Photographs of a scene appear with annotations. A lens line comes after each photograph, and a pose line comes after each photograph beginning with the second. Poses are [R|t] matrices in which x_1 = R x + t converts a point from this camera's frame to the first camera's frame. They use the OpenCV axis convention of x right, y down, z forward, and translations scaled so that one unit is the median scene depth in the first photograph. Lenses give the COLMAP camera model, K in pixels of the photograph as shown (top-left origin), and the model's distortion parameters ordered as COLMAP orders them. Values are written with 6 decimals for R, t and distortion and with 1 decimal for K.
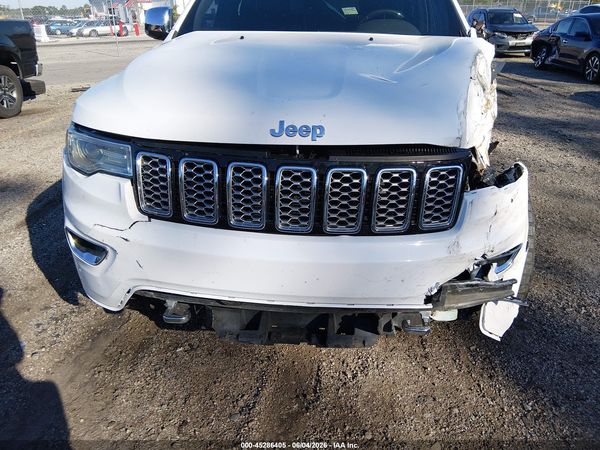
lens RADIAL K [[451.5, 0, 300.0], [0, 451.5, 225.0], [0, 0, 1]] dist [0.061669, -0.093238]
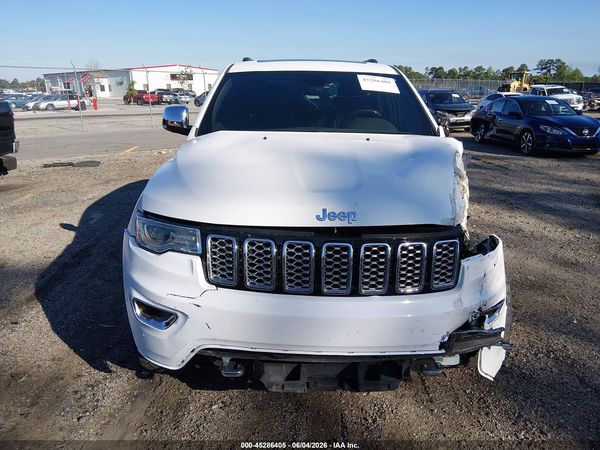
lens RADIAL K [[451.5, 0, 300.0], [0, 451.5, 225.0], [0, 0, 1]] dist [0.061669, -0.093238]
pose [[0.995299, -0.018624, 0.095043, -0.191306], [0.032267, 0.989037, -0.144097, 0.002127], [-0.091317, 0.146486, 0.984989, -0.220947]]
